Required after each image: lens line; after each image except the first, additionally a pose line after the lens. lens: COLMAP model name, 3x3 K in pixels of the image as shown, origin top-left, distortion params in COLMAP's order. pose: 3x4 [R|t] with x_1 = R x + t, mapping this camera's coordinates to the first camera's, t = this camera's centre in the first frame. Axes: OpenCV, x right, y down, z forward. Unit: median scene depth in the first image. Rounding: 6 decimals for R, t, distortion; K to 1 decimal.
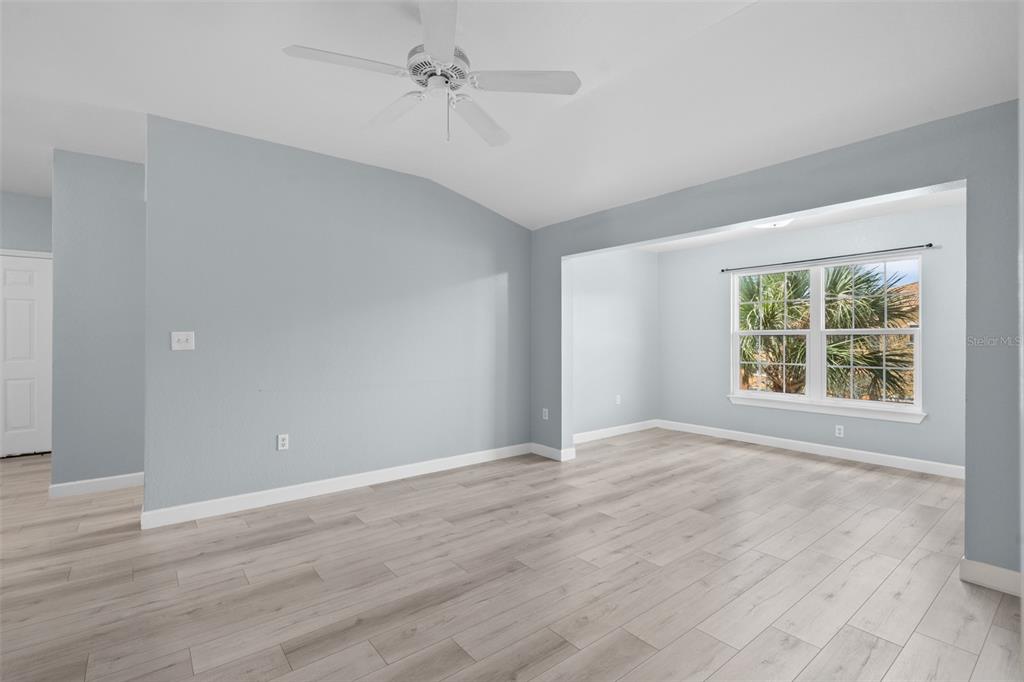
lens RADIAL K [[471.0, 0, 507.3], [0, 471.0, 342.1], [0, 0, 1]] dist [-0.006885, 0.002321]
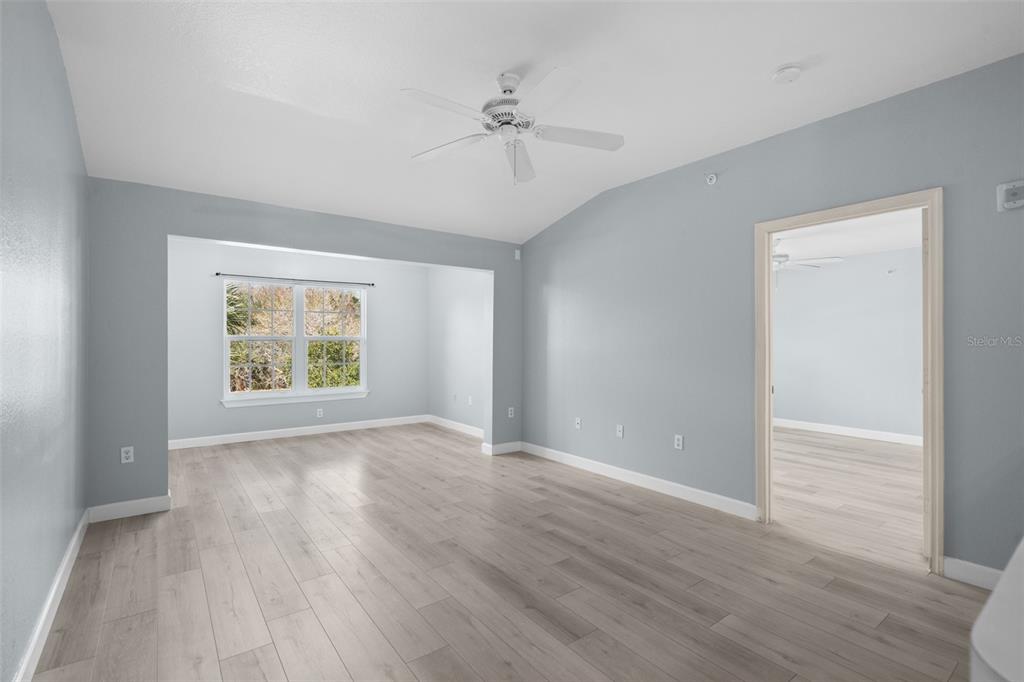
lens RADIAL K [[471.0, 0, 506.9], [0, 471.0, 341.0], [0, 0, 1]] dist [-0.006885, 0.002321]
pose [[0.034518, 0.000187, 0.999404, -0.959503], [0.005925, 0.999982, -0.000392, -0.015036], [-0.999387, 0.005935, 0.034516, 0.689566]]
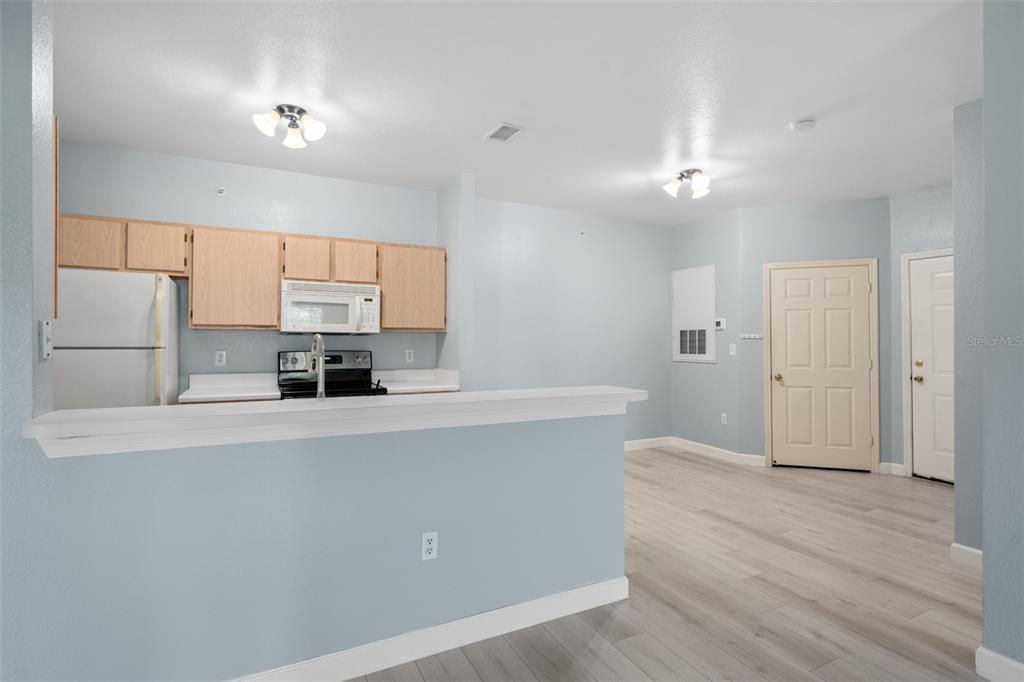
lens RADIAL K [[507.0, 0, 508.1], [0, 507.0, 332.1], [0, 0, 1]] dist [0.004401, -0.000750]
pose [[-0.201053, -0.012143, -0.979505, -0.006979], [-0.012133, 0.999877, -0.009906, -0.027081], [0.979505, 0.009893, -0.201175, 0.531832]]
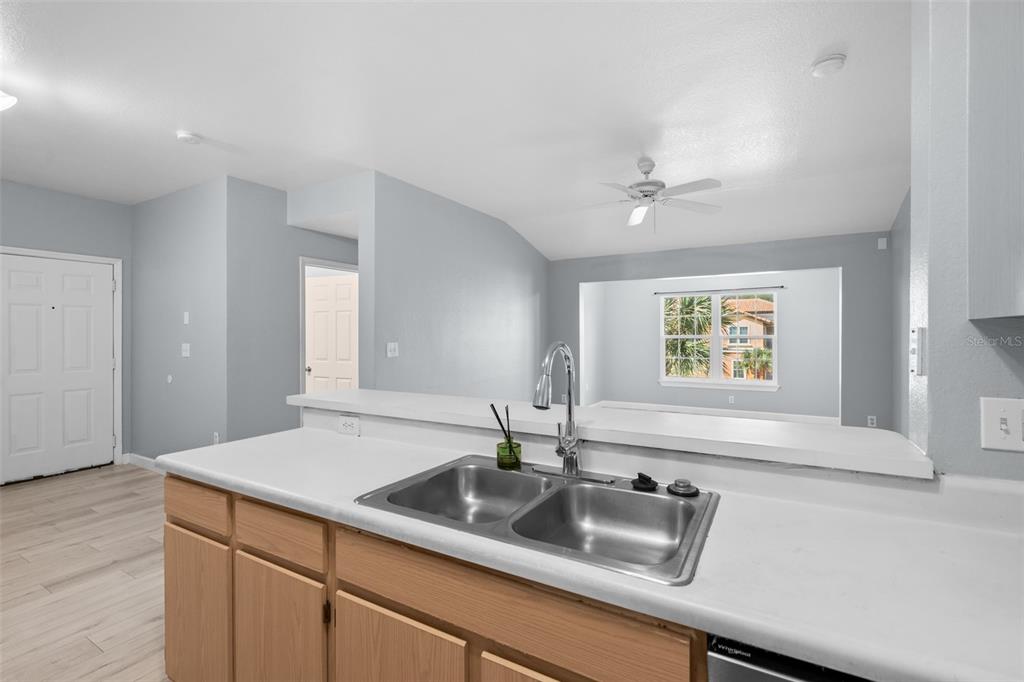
lens RADIAL K [[471.0, 0, 510.4], [0, 471.0, 332.1], [0, 0, 1]] dist [-0.006885, 0.002321]
pose [[0.931937, -0.000413, 0.362620, -0.885652], [0.004253, 0.999943, -0.009790, -0.039303], [-0.362596, 0.010666, 0.931886, -0.318234]]
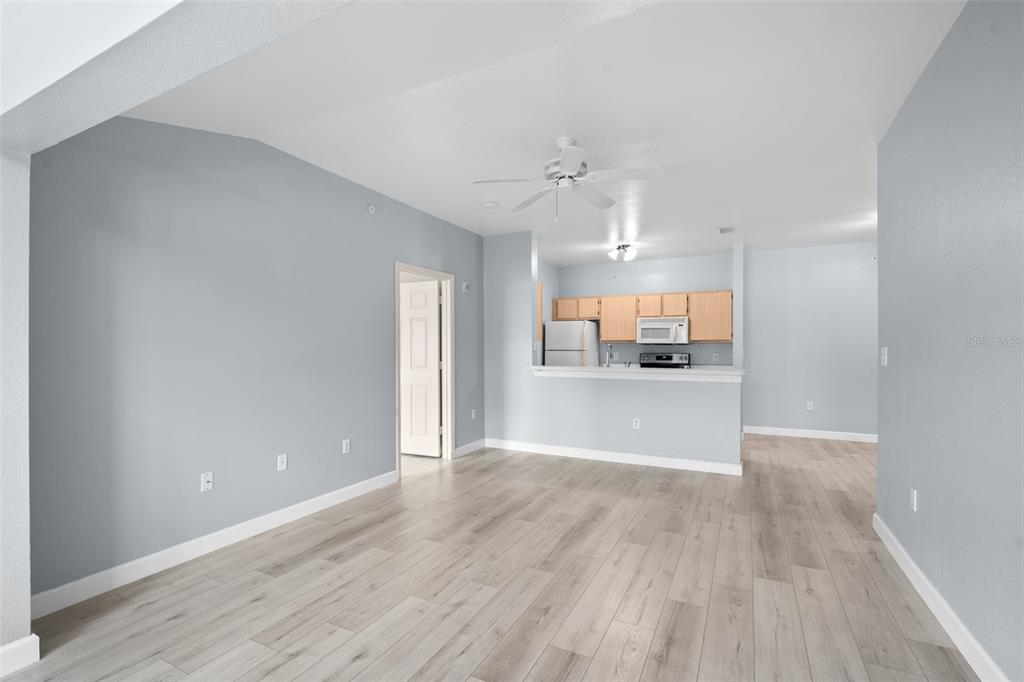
lens RADIAL K [[471.0, 0, 504.9], [0, 471.0, 342.7], [0, 0, 1]] dist [-0.006885, 0.002321]
pose [[-0.912949, -0.005088, -0.408042, 0.460585], [-0.003853, 0.999985, -0.003849, -0.024704], [0.408055, -0.001941, -0.912955, 1.648453]]
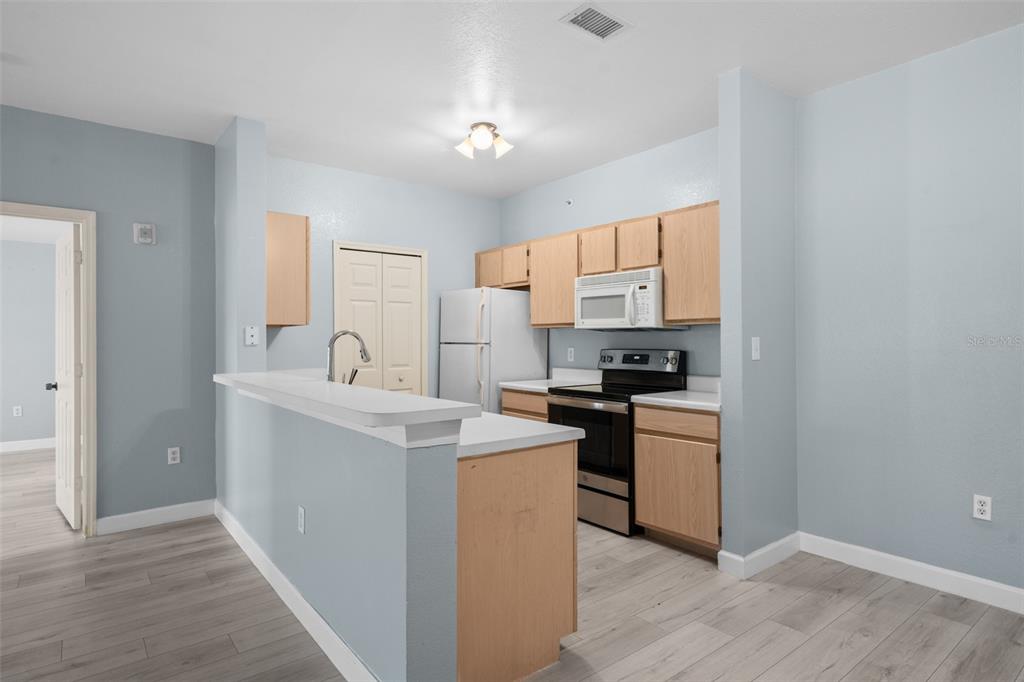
lens RADIAL K [[553.0, 0, 504.7], [0, 553.0, 334.1], [0, 0, 1]] dist [0.005696, 0.000557]
pose [[-0.999899, 0.004042, 0.013649, -0.988275], [0.004018, 0.999990, -0.001813, -0.018163], [-0.013657, -0.001758, -0.999905, 1.118945]]
